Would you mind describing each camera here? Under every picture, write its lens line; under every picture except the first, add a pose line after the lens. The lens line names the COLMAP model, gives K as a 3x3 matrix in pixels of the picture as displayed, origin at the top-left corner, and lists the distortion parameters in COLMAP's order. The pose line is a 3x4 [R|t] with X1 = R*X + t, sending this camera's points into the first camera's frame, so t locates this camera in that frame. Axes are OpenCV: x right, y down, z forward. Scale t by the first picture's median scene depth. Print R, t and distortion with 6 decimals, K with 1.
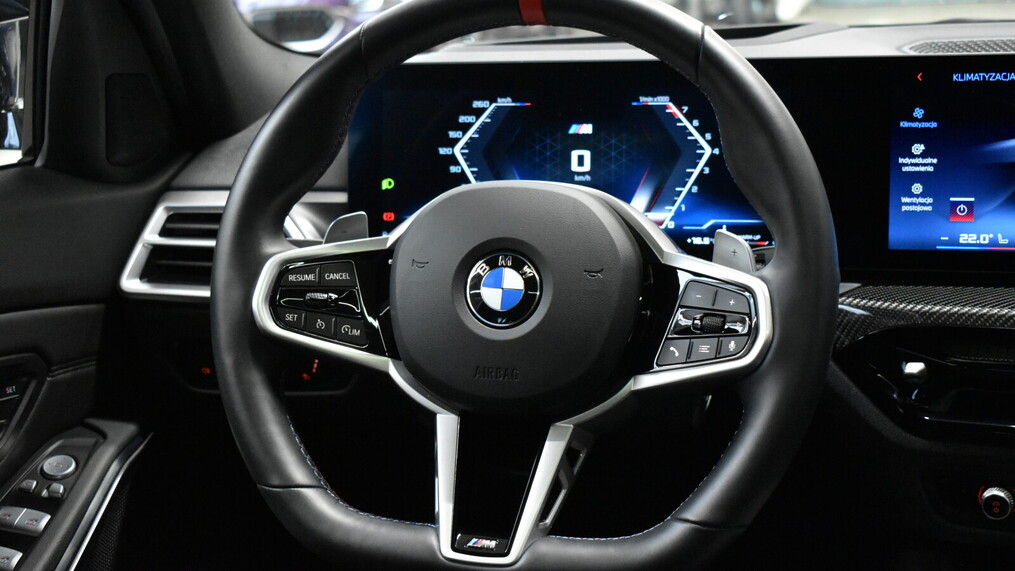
lens RADIAL K [[1656.4, 0, 508.8], [0, 1656.4, 283.4], [0, 0, 1]] dist [-0.001961, 0.000000]
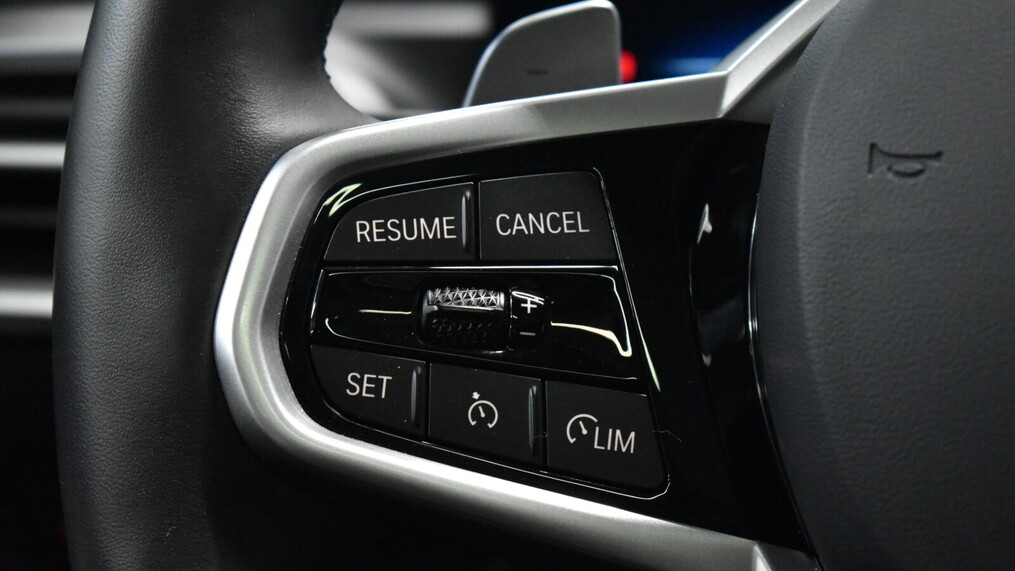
lens RADIAL K [[2579.1, 0, 506.1], [0, 2579.1, 287.1], [0, 0, 1]] dist [-0.092260, 0.000000]
pose [[0.999917, -0.012749, -0.002030, -0.108356], [0.012743, 0.999914, -0.003075, 0.006767], [0.002069, 0.003049, 0.999993, 0.598256]]
